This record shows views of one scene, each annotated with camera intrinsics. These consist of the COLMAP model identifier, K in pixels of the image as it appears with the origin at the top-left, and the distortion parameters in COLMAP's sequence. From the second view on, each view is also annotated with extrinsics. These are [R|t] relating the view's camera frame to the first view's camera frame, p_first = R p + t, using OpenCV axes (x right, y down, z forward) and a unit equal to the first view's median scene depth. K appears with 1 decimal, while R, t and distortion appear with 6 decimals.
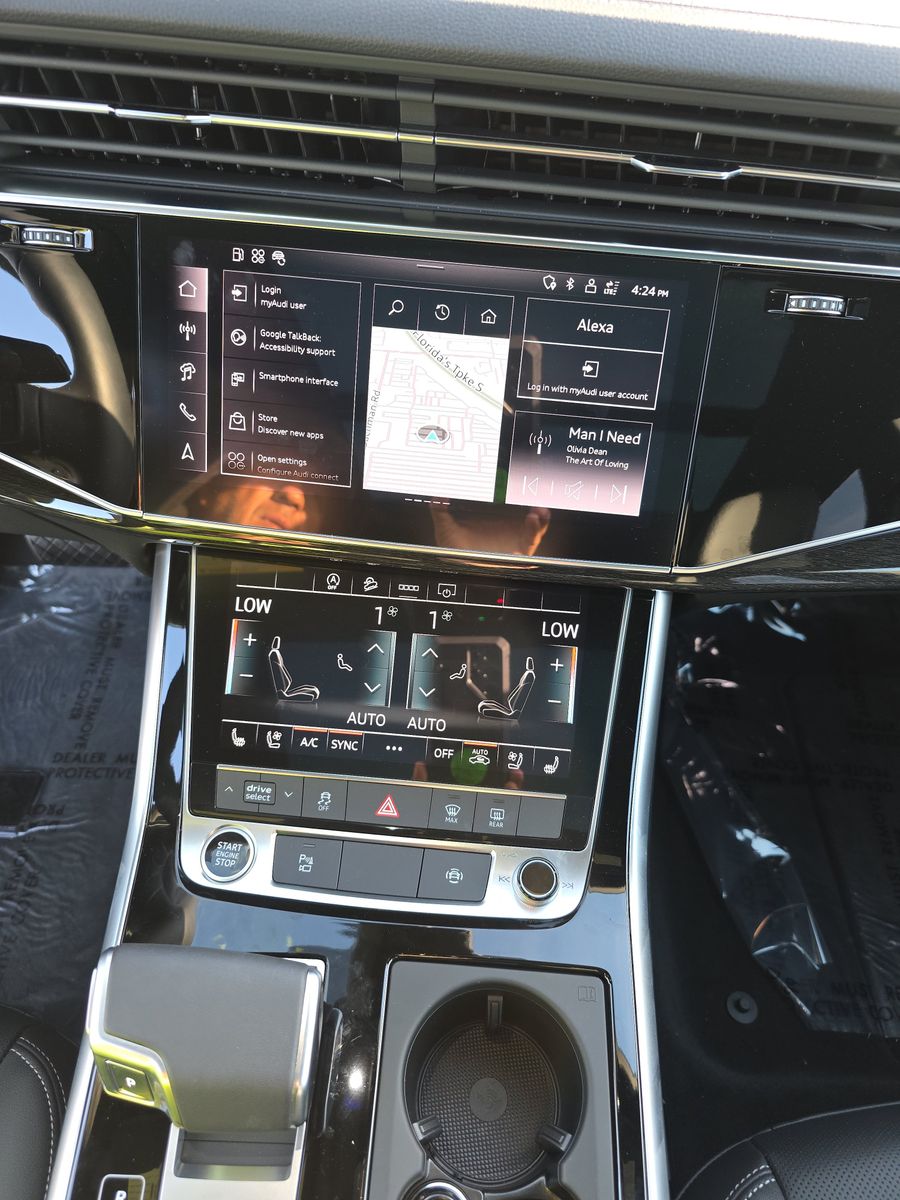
lens RADIAL K [[807.2, 0, 450.0], [0, 807.2, 600.0], [0, 0, 1]] dist [-0.001245, -0.010415]
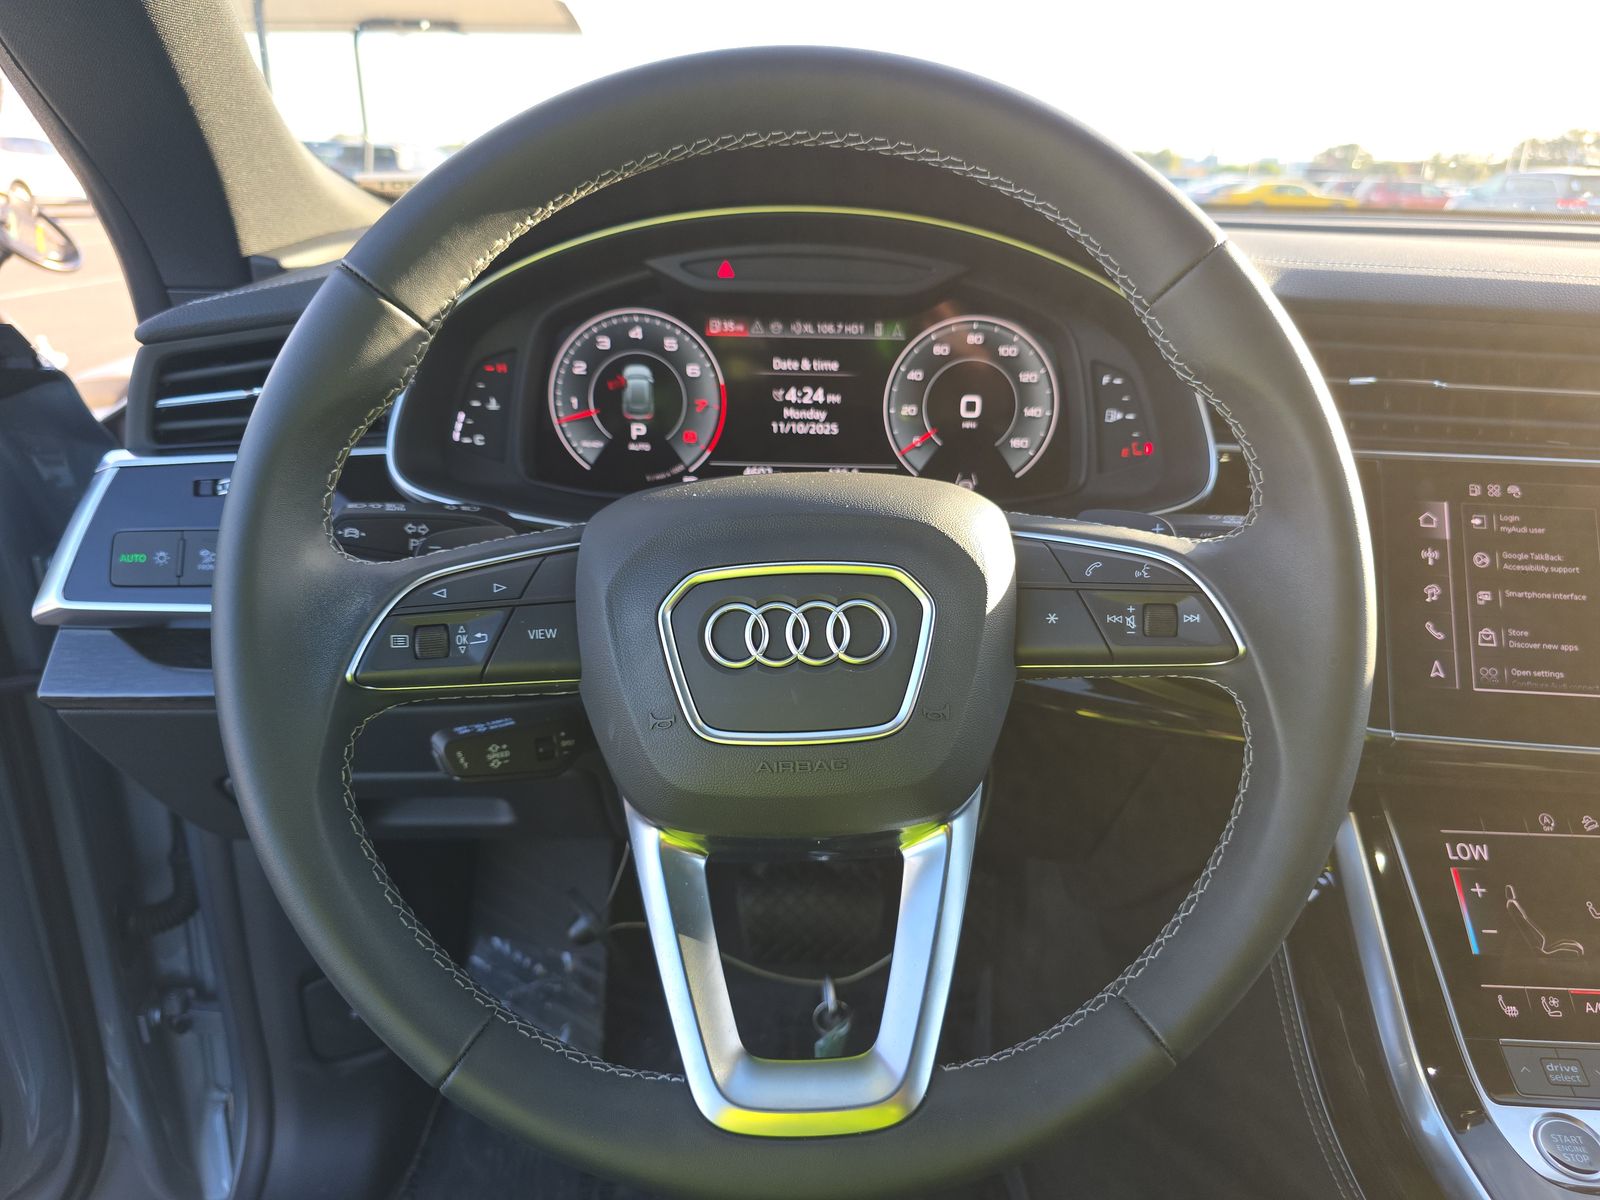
lens RADIAL K [[1076.2, 0, 800.0], [0, 1076.2, 600.0], [0, 0, 1]] dist [-0.001245, -0.010415]
pose [[0.999530, -0.023469, 0.019706, -1.151403], [0.030024, 0.878744, -0.476348, 0.351651], [-0.006137, 0.476716, 0.879036, -0.194680]]
